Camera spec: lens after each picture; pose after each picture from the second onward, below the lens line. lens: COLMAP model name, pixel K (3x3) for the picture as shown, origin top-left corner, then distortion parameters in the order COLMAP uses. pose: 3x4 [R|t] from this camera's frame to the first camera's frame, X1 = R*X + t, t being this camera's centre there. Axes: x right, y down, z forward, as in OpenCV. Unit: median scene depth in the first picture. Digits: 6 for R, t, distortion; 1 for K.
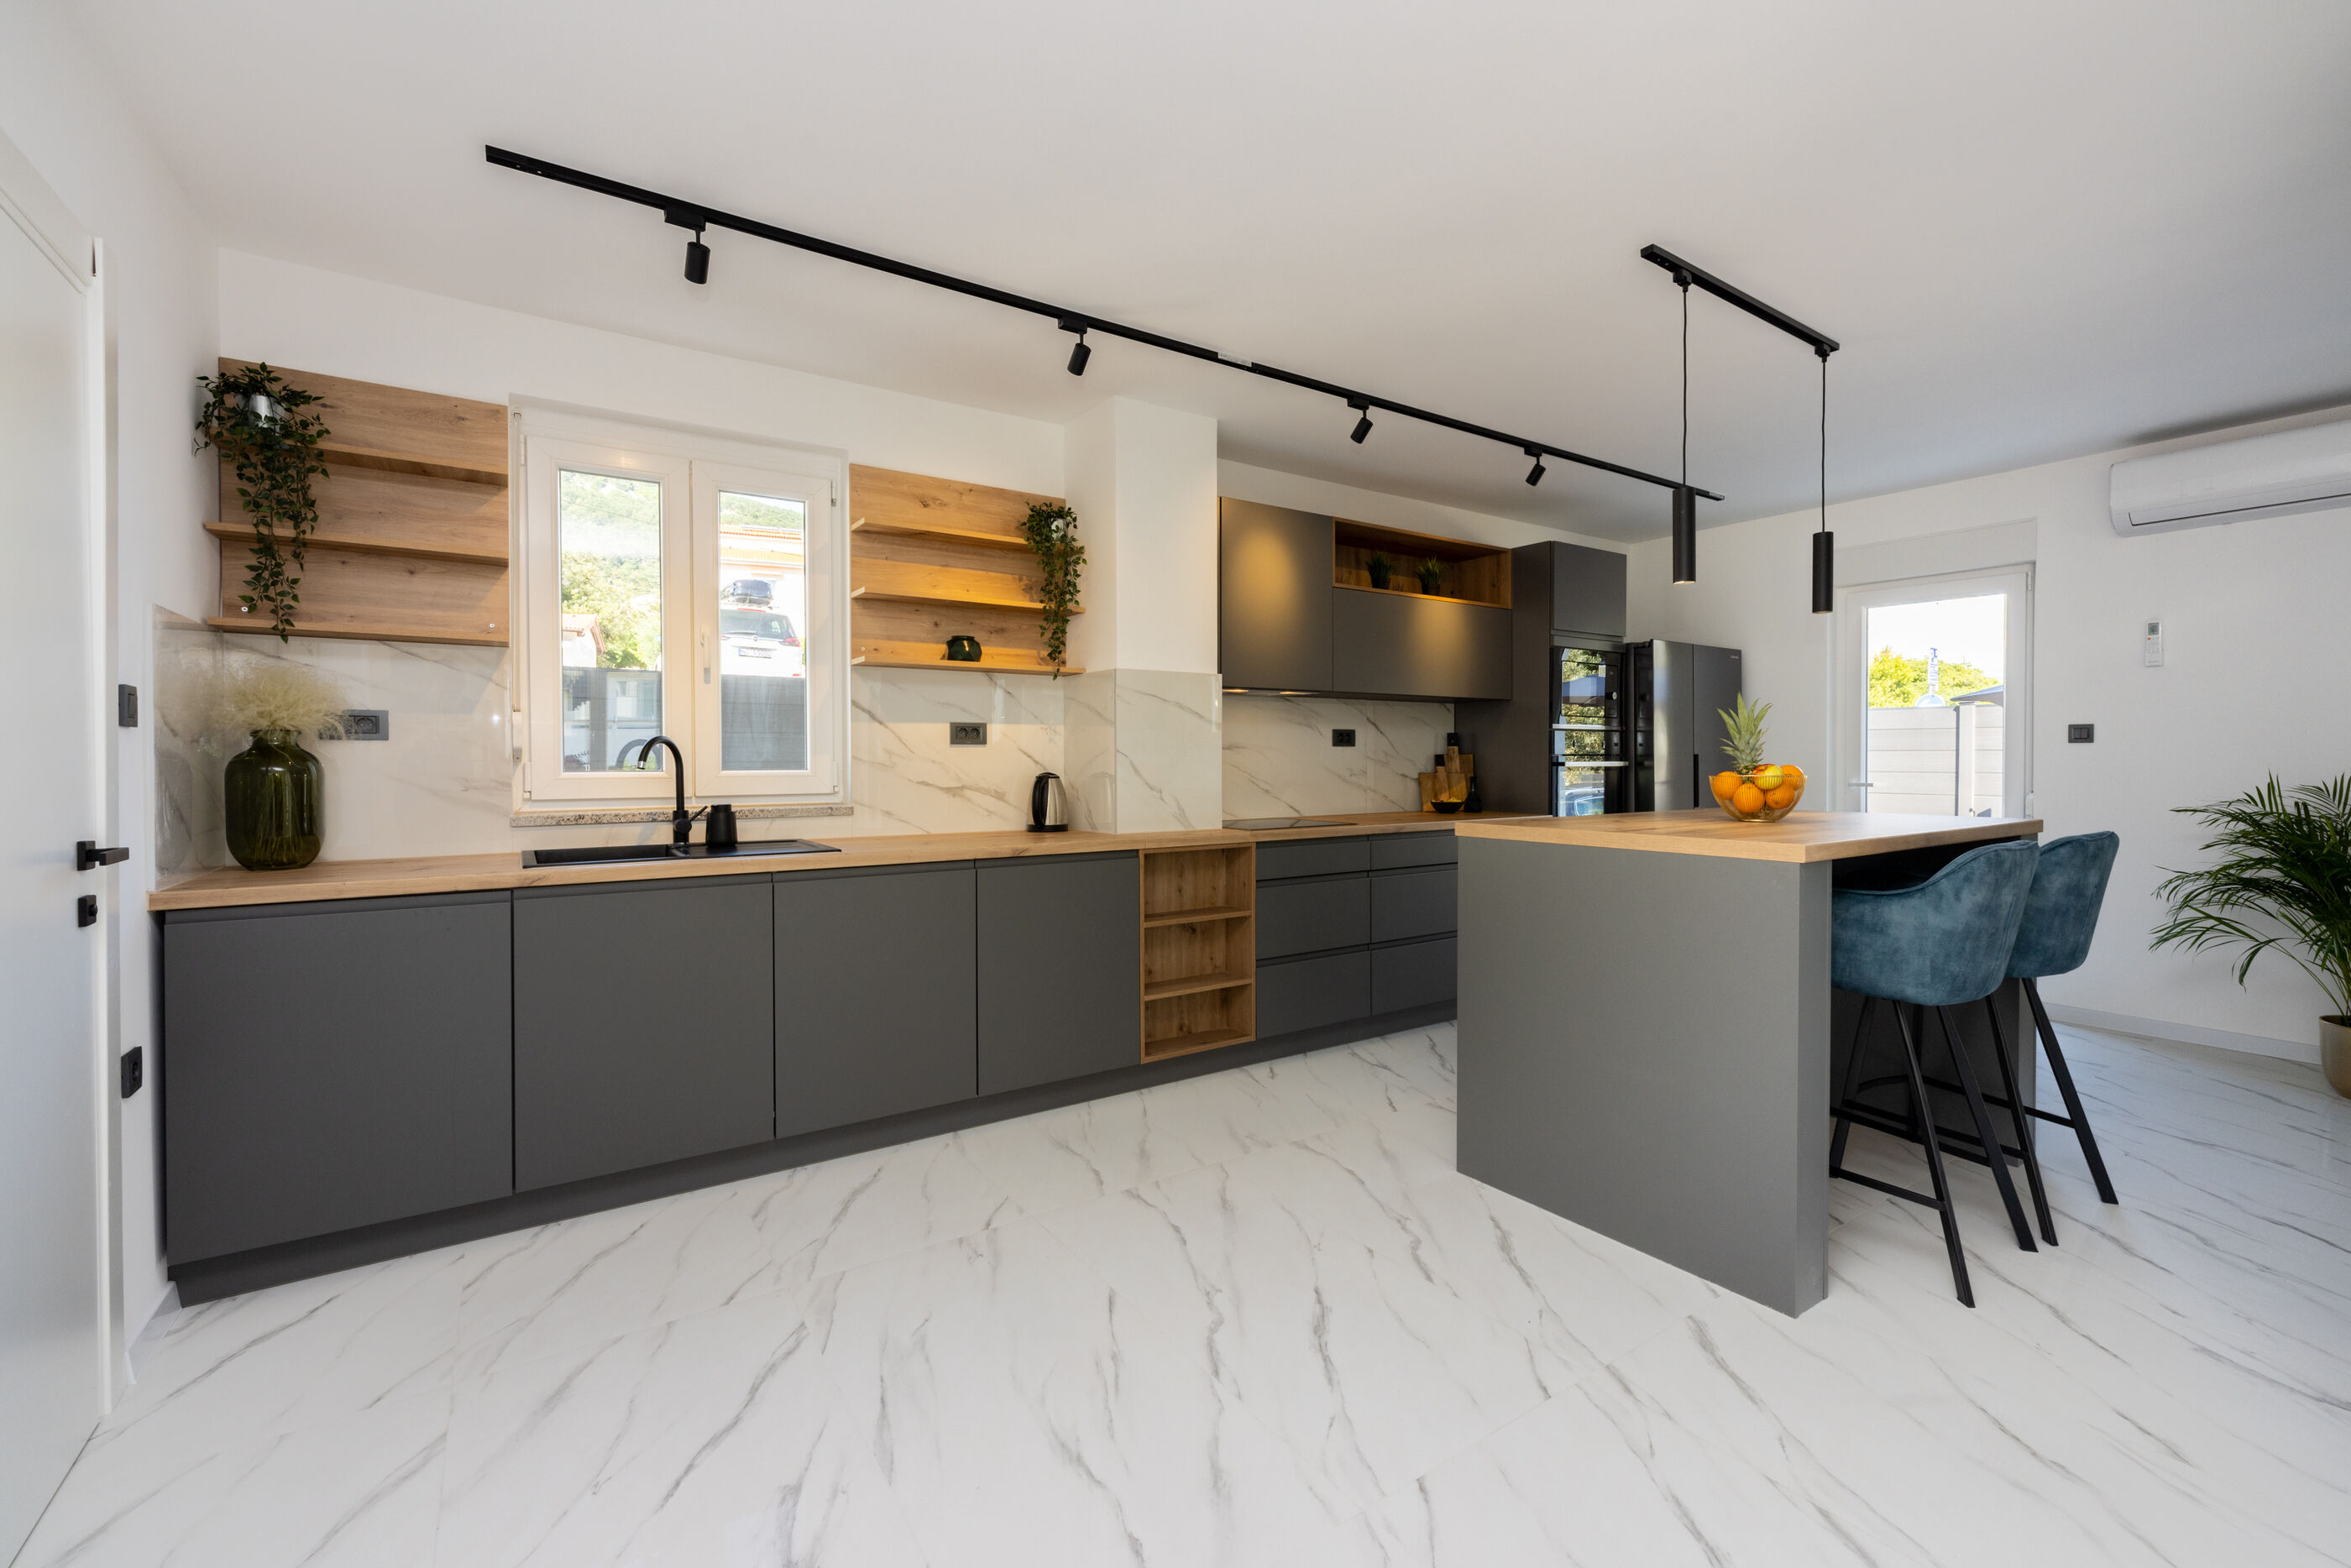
lens RADIAL K [[988.0, 0, 1173.6], [0, 988.0, 767.0], [0, 0, 1]] dist [0.000028, 0.000153]
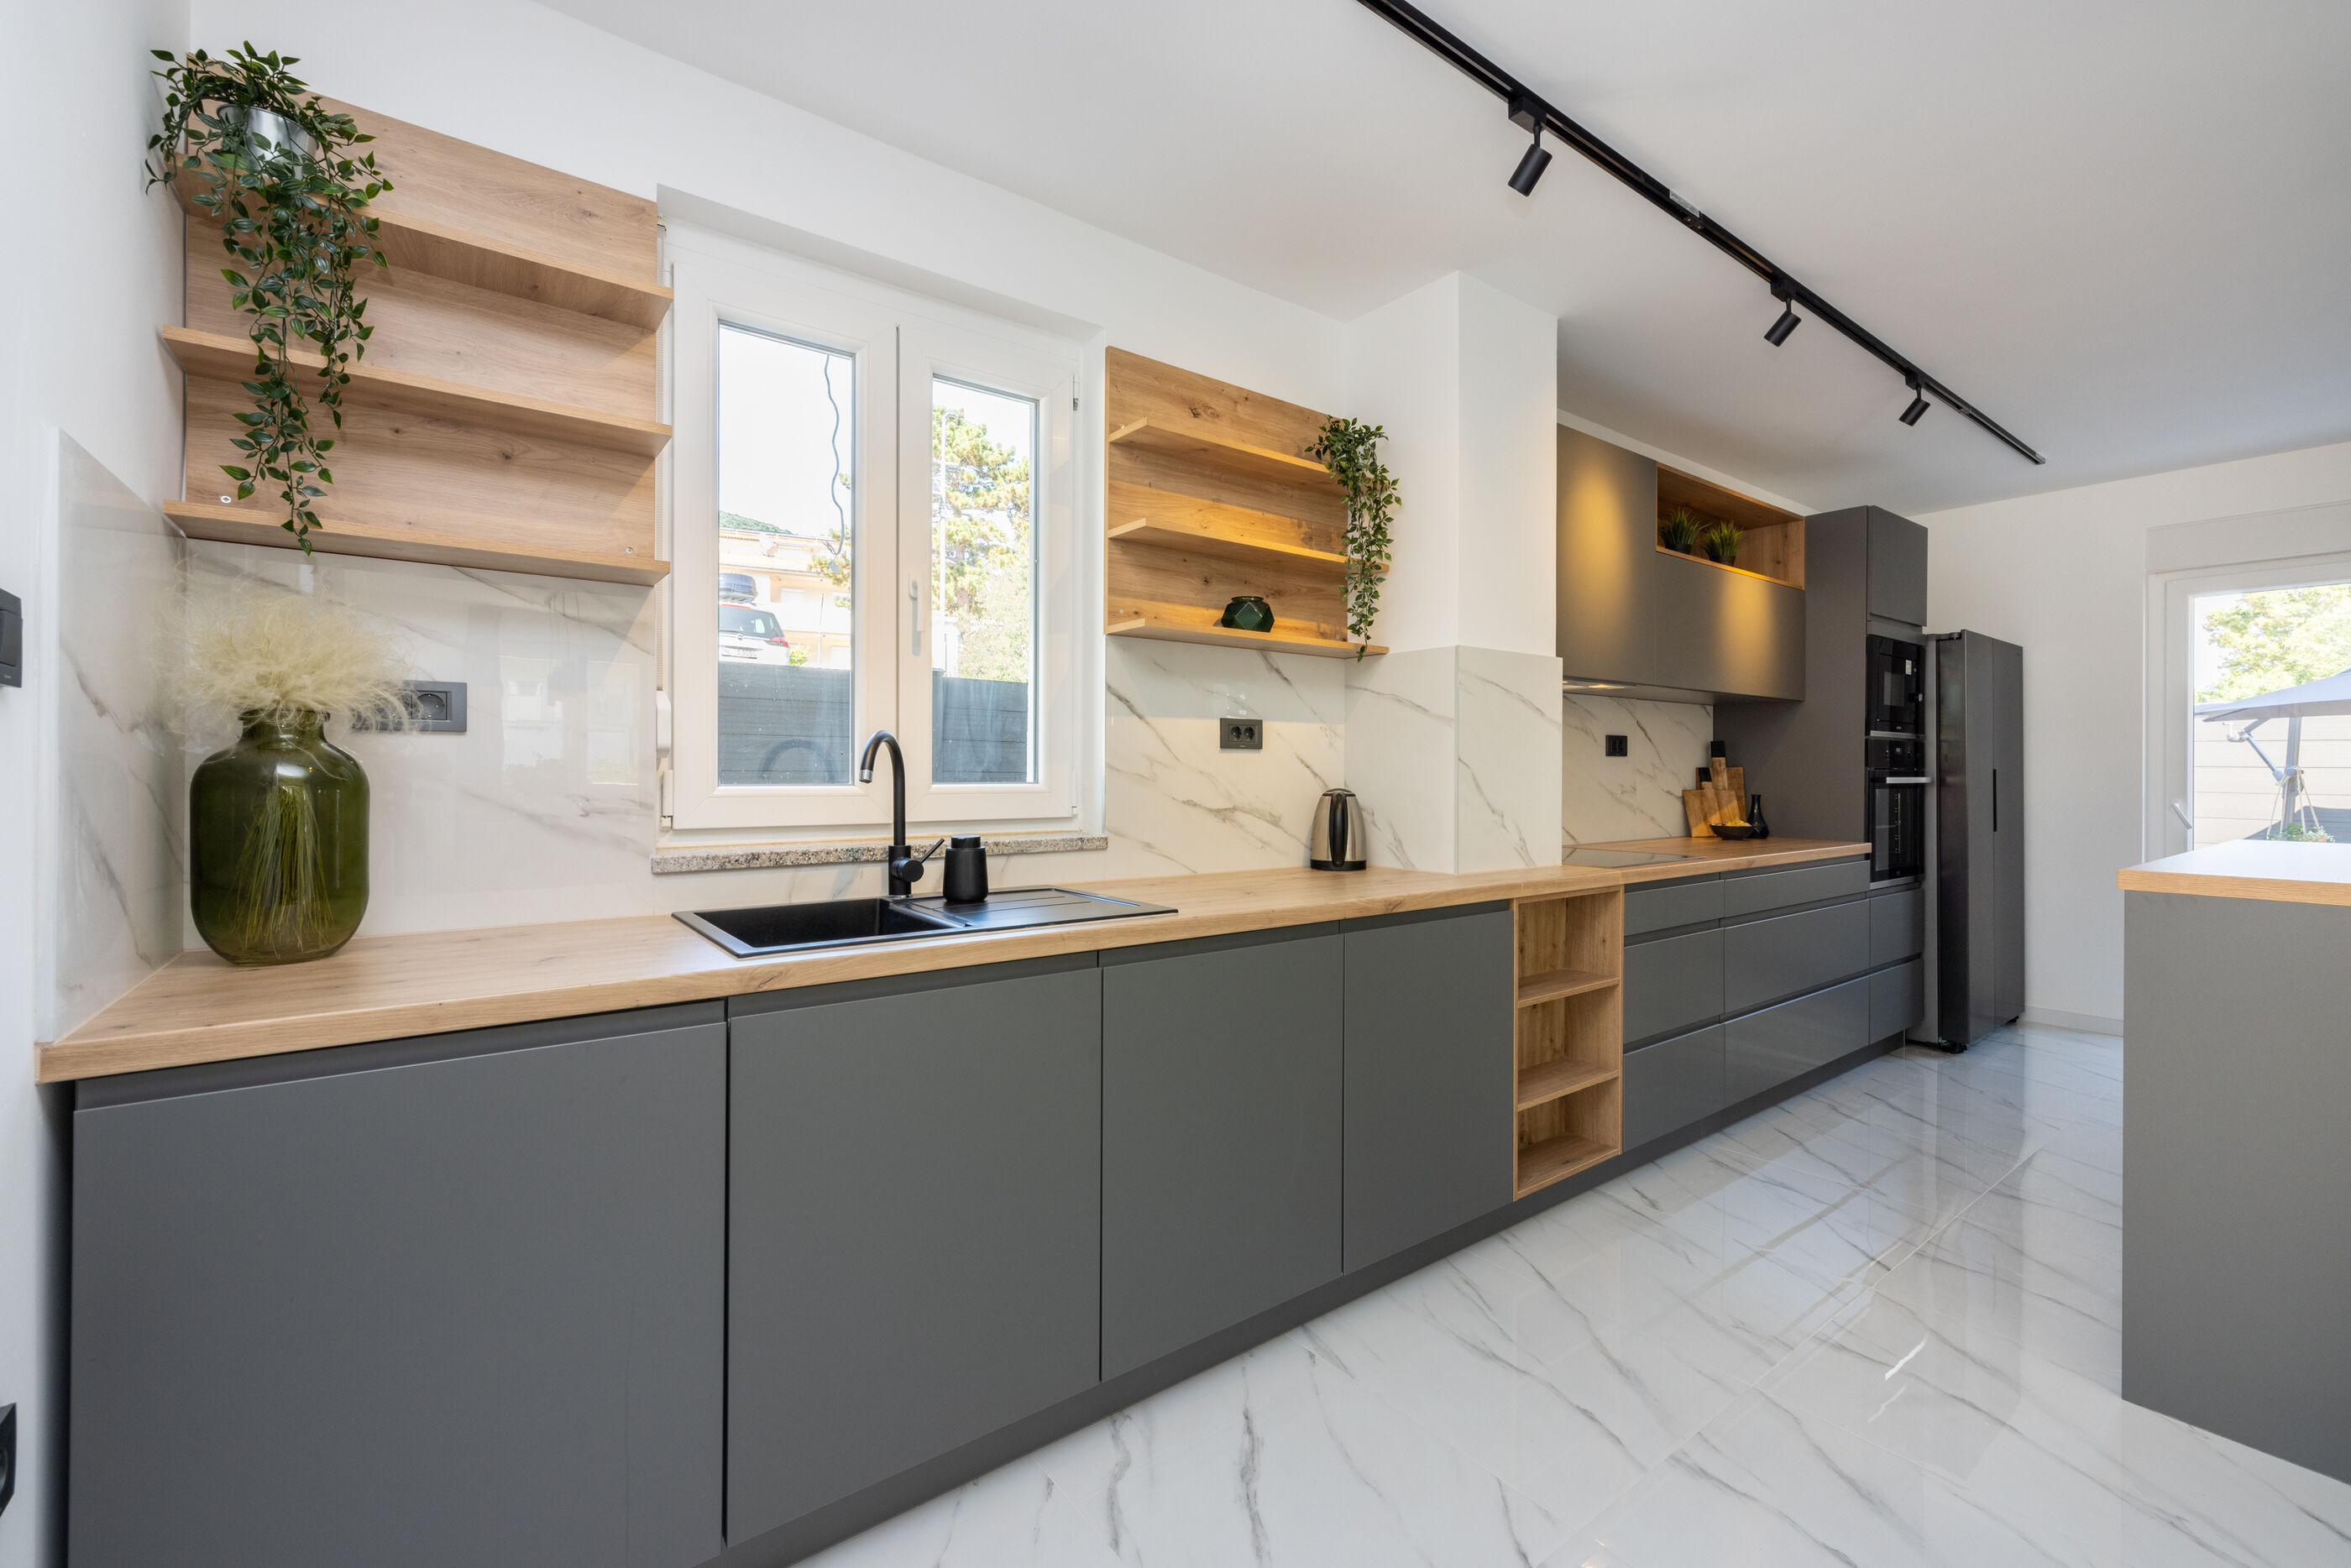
lens RADIAL K [[988.0, 0, 1173.6], [0, 988.0, 767.0], [0, 0, 1]] dist [0.000028, 0.000153]
pose [[0.998783, 0.005905, 0.048969, -0.318566], [-0.005325, 0.999914, -0.011968, -0.001055], [-0.049035, 0.011692, 0.998729, 0.306860]]
